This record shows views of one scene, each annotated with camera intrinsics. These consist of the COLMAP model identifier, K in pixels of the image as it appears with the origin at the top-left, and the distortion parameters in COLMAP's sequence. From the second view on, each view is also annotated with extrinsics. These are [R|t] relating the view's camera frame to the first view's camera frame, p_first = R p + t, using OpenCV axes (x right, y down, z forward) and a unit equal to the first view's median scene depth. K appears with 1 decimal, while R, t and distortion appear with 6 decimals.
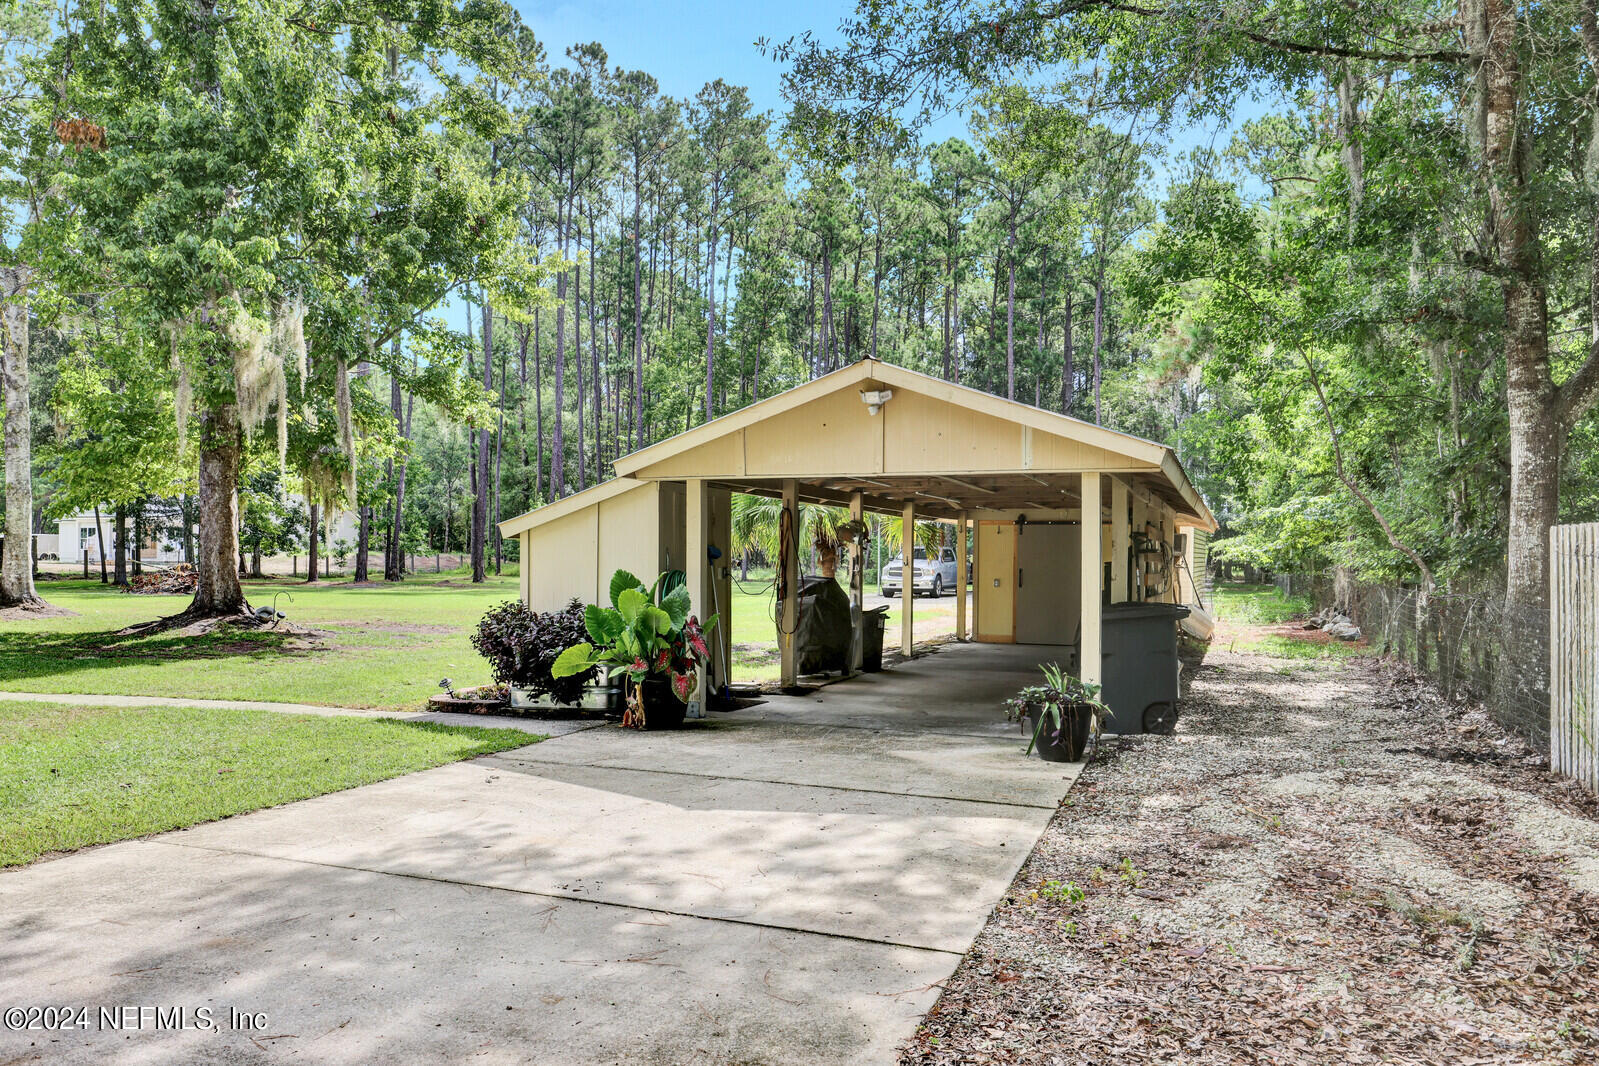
lens RADIAL K [[1899.9, 0, 799.5], [0, 1899.9, 533.0], [0, 0, 1]] dist [-0.209965, -0.004314]
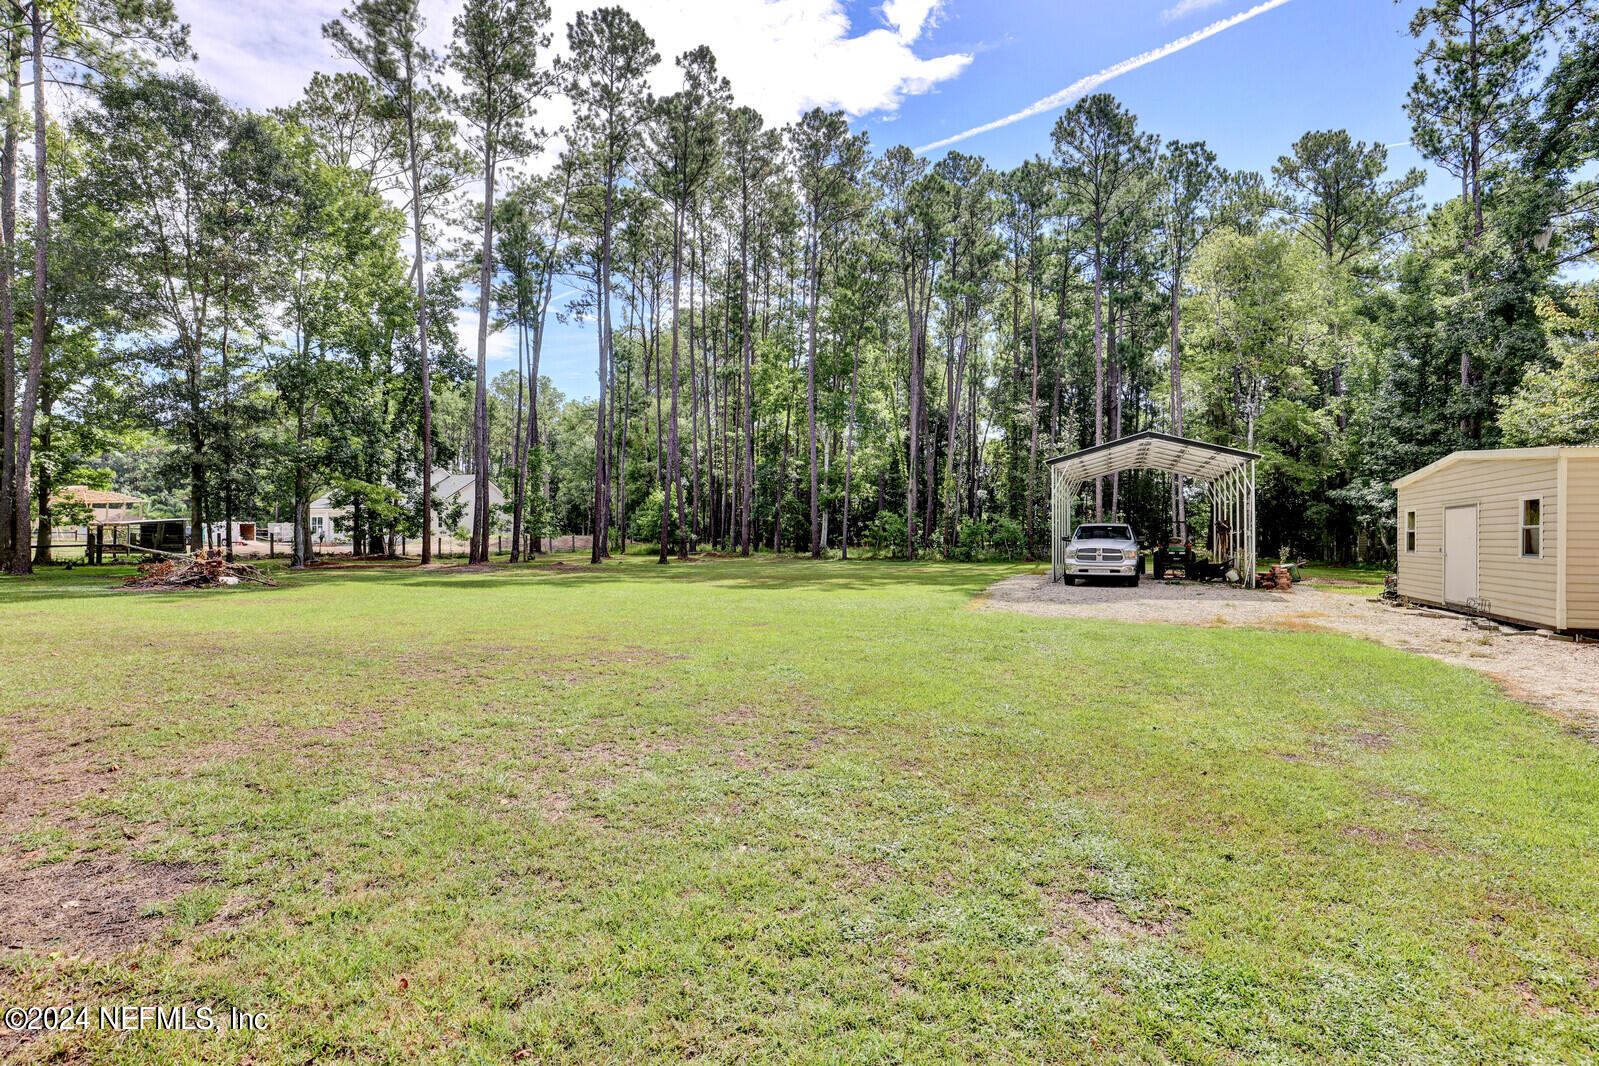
lens RADIAL K [[748.7, 0, 799.5], [0, 748.7, 533.0], [0, 0, 1]] dist [-0.049781, 0.007622]
pose [[0.999915, -0.004254, 0.012292, -0.058713], [0.004178, 0.999972, 0.006197, 0.007143], [-0.012318, -0.006145, 0.999905, 0.558182]]
